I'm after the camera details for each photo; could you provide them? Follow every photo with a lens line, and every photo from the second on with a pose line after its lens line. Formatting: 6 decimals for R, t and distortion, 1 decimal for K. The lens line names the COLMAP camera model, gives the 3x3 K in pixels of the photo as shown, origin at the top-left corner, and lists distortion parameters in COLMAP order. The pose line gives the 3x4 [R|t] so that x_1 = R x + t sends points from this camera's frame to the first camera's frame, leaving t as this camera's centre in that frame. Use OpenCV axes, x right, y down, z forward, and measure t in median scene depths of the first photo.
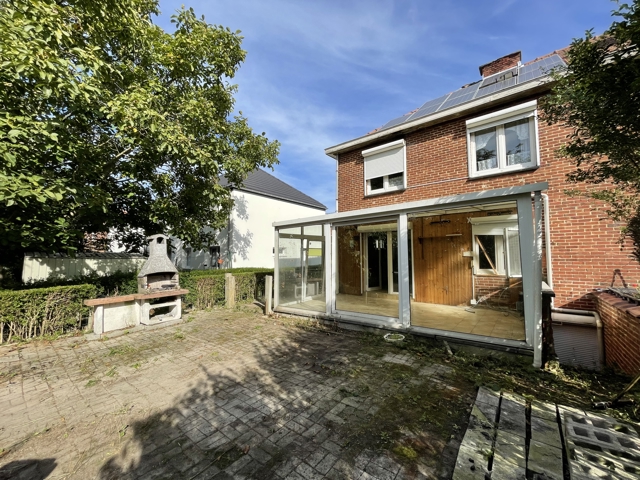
lens RADIAL K [[259.3, 0, 318.3], [0, 259.3, 241.2], [0, 0, 1]] dist [-0.000678, 0.000650]
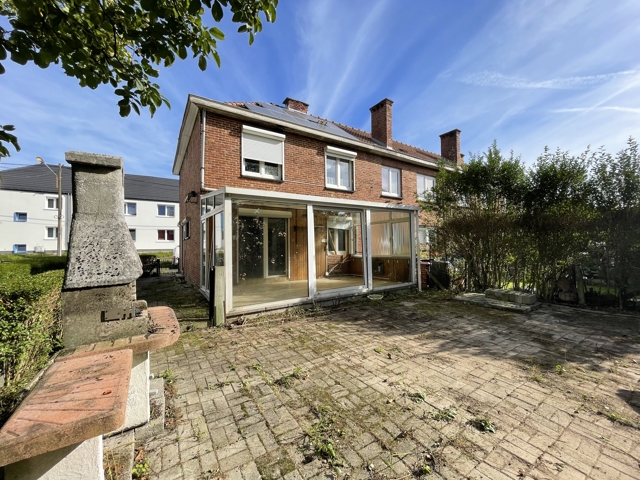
lens RADIAL K [[259.3, 0, 319.9], [0, 259.3, 241.3], [0, 0, 1]] dist [-0.000678, 0.000650]
pose [[0.315393, 0.022935, 0.948684, -1.131852], [-0.050972, 0.998674, -0.007198, 0.094740], [-0.947591, -0.046086, 0.316144, 0.850078]]
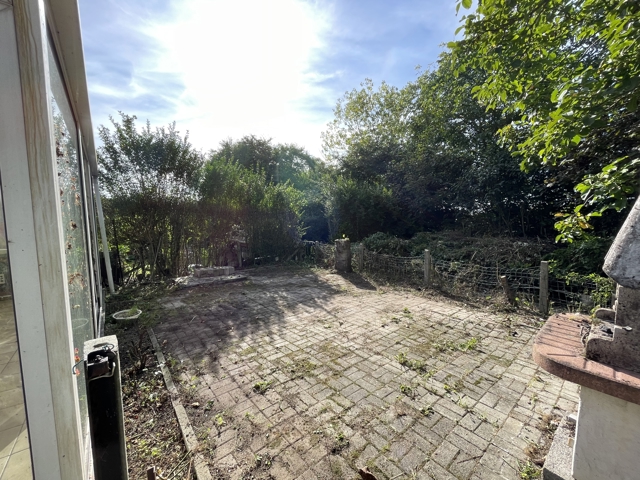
lens RADIAL K [[259.3, 0, 318.8], [0, 259.3, 243.0], [0, 0, 1]] dist [-0.000678, 0.000650]
pose [[-0.979557, 0.003419, 0.201140, -0.496358], [0.006605, 0.999863, 0.015174, 0.125440], [-0.201061, 0.016192, -0.979445, 1.696880]]
